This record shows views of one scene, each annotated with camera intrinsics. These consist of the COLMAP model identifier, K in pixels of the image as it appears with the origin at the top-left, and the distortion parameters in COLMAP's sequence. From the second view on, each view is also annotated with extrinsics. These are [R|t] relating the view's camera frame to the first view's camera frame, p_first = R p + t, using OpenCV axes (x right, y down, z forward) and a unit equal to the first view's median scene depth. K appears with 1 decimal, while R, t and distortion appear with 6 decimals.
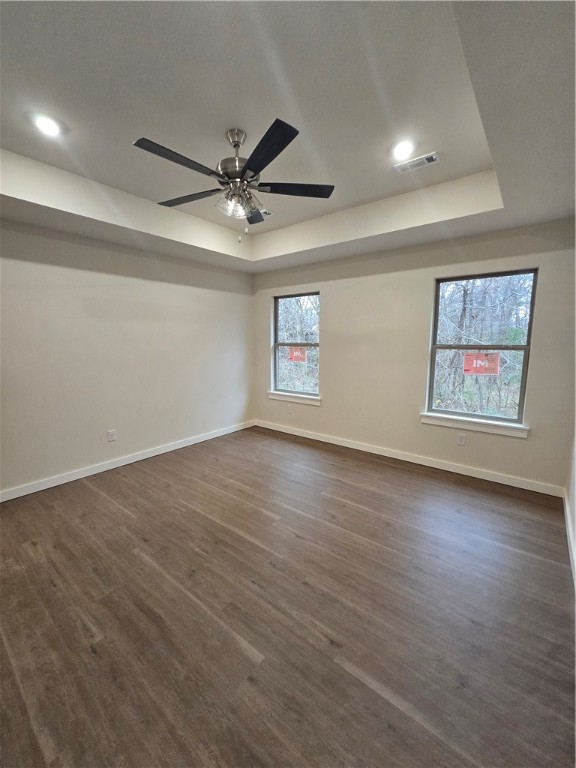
lens RADIAL K [[313.3, 0, 286.4], [0, 313.3, 383.2], [0, 0, 1]] dist [-0.001947, -0.000971]
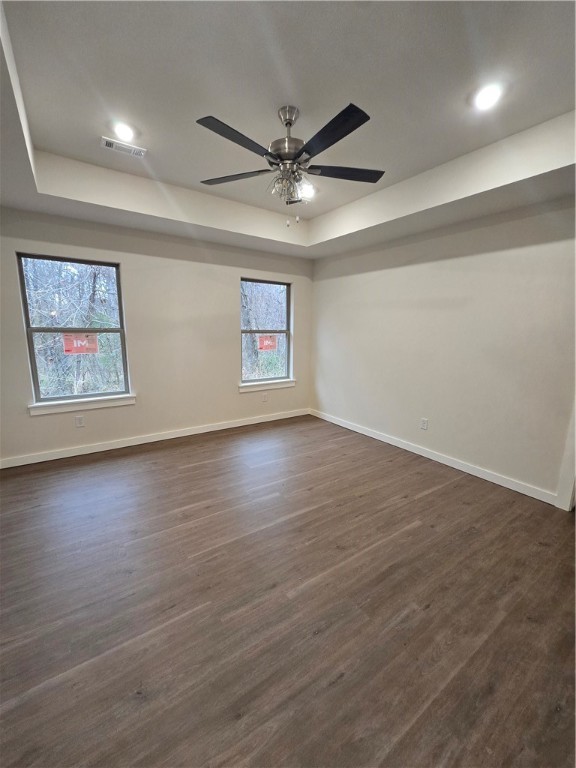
lens RADIAL K [[313.3, 0, 286.4], [0, 313.3, 383.2], [0, 0, 1]] dist [-0.001947, -0.000971]
pose [[0.289757, -0.166620, 0.942485, -1.140698], [0.114804, 0.983671, 0.138606, -0.104764], [-0.950190, 0.068039, 0.304154, 0.729680]]
